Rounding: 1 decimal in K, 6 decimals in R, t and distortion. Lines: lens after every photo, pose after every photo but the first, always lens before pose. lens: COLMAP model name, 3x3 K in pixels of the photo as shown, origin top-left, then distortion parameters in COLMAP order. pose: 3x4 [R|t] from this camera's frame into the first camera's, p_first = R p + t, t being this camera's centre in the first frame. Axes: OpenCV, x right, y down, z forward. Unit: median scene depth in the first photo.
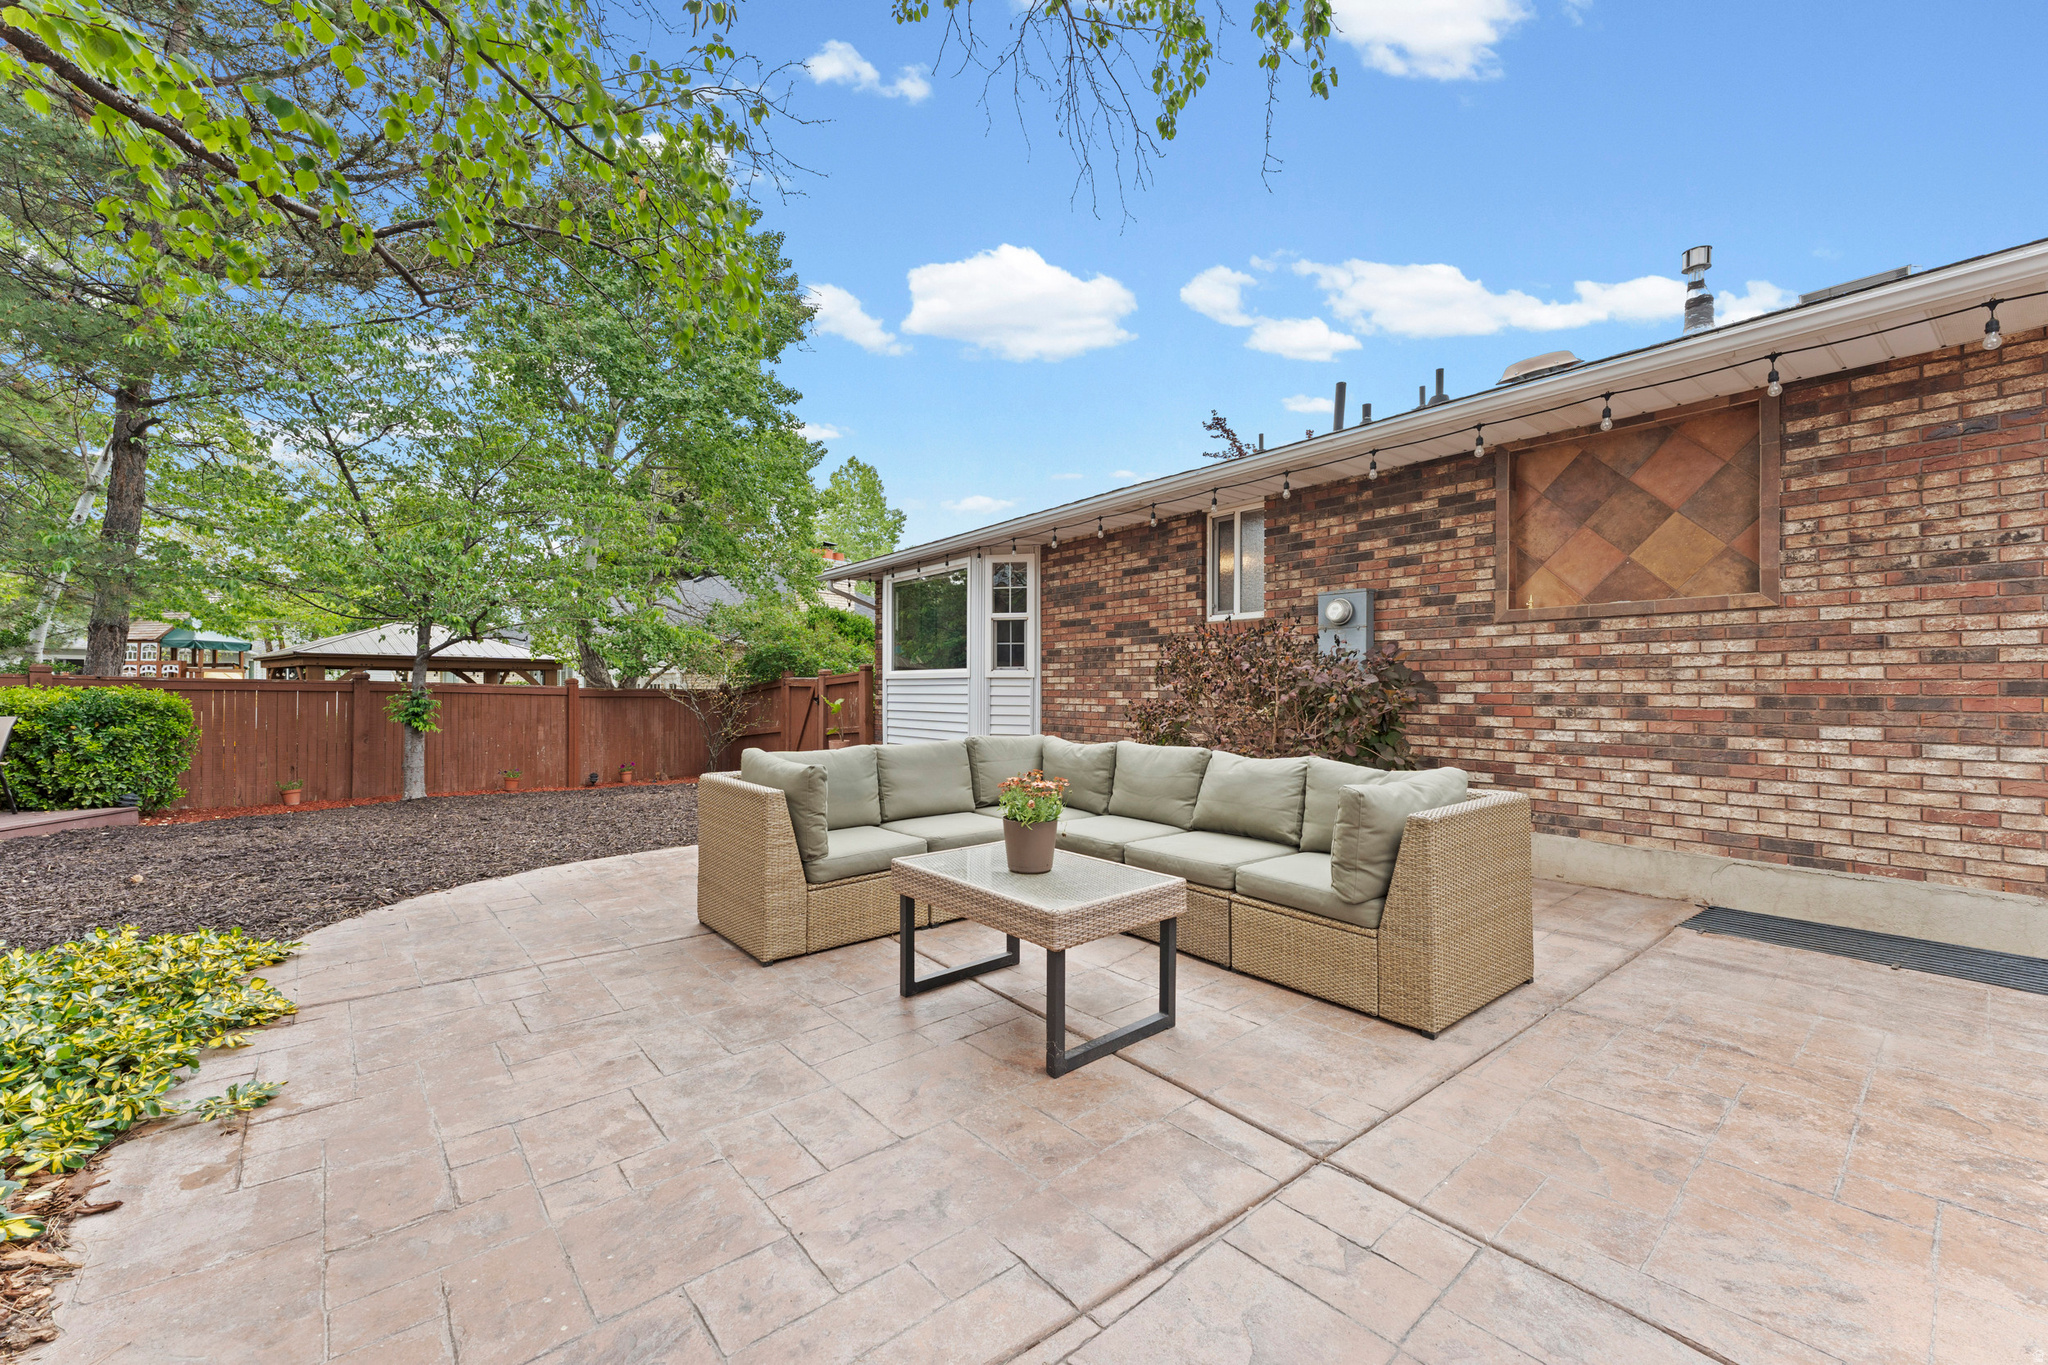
lens RADIAL K [[774.9, 0, 1020.4], [0, 774.9, 695.1], [0, 0, 1]] dist [0.000994, 0.000121]
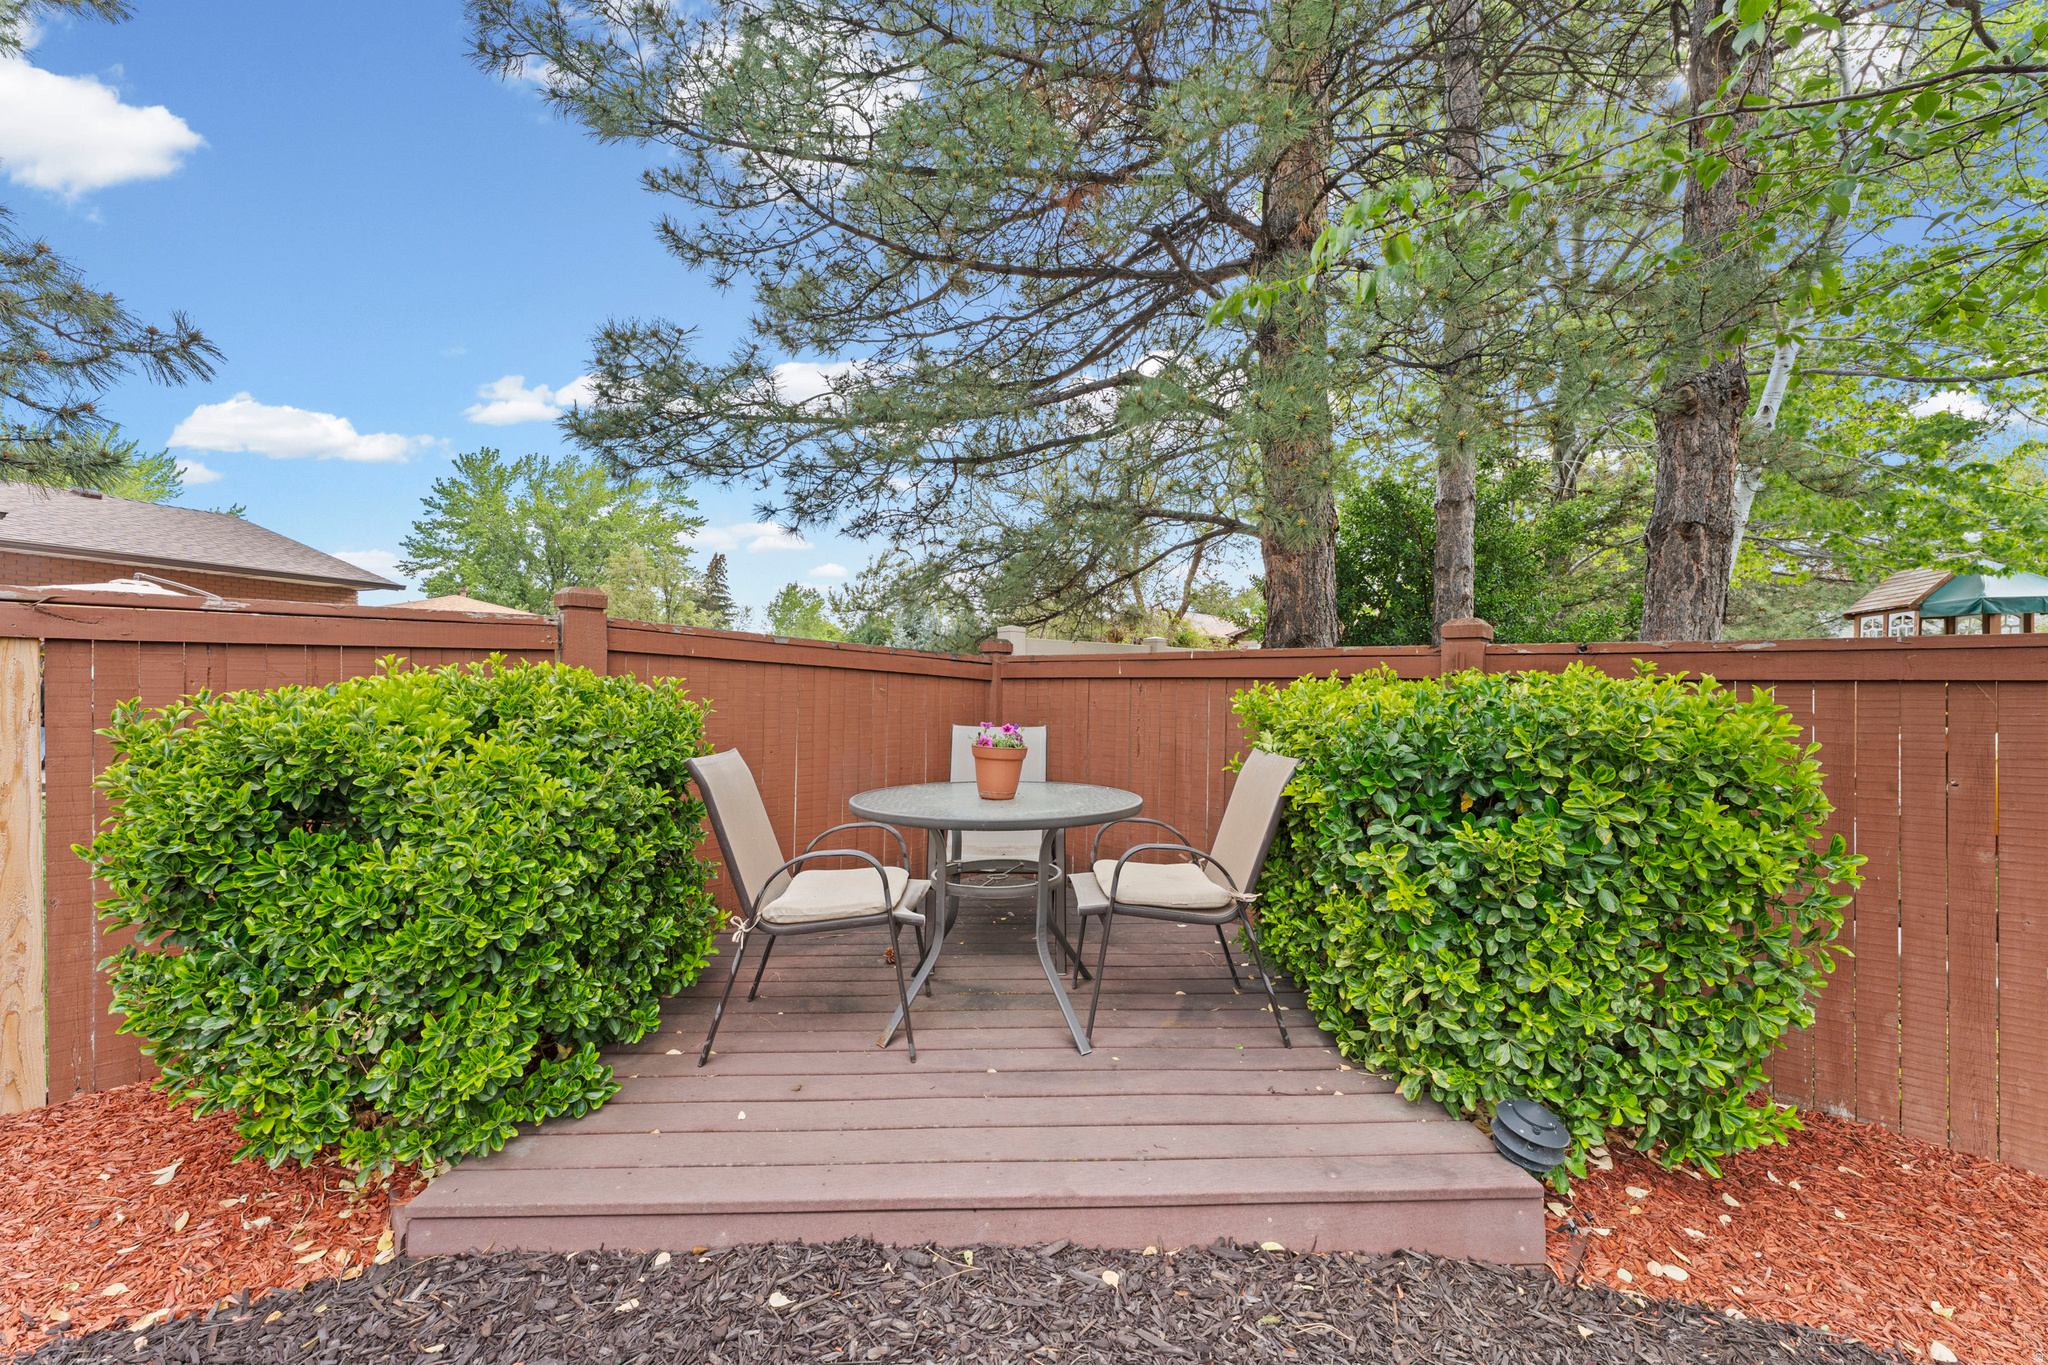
lens RADIAL K [[774.9, 0, 1020.4], [0, 774.9, 695.1], [0, 0, 1]] dist [0.000994, 0.000121]
pose [[-0.159910, -0.002691, -0.987128, -0.826139], [-0.004632, 0.999987, -0.001975, -0.000312], [0.987121, 0.004257, -0.159920, 0.825830]]
